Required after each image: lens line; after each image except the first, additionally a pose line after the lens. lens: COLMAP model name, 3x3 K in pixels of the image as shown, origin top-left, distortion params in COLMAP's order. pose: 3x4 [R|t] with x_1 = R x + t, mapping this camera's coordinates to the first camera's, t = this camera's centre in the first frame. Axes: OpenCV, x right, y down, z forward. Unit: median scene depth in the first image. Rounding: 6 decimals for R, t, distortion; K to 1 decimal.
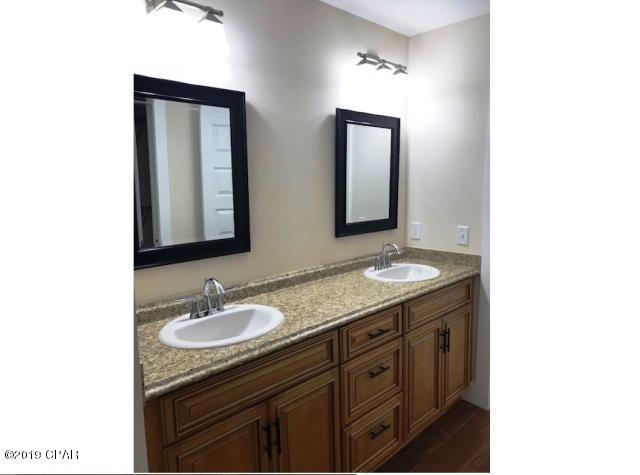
lens RADIAL K [[386.1, 0, 320.0], [0, 386.1, 237.5], [0, 0, 1]] dist [0.019200, -0.000276]
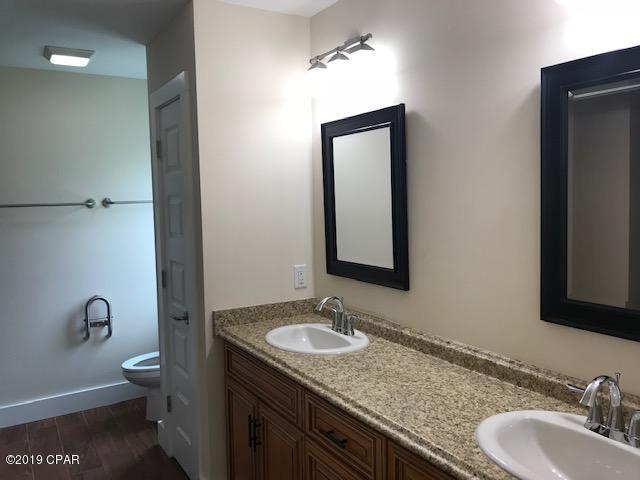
lens RADIAL K [[526.0, 0, 320.0], [0, 526.0, 240.0], [0, 0, 1]] dist [-0.003283, -0.001090]
pose [[-0.189987, 0.104940, -0.976162, 0.999176], [-0.129017, 0.982980, 0.130784, -0.206233], [0.973273, 0.150789, -0.173215, 1.064022]]
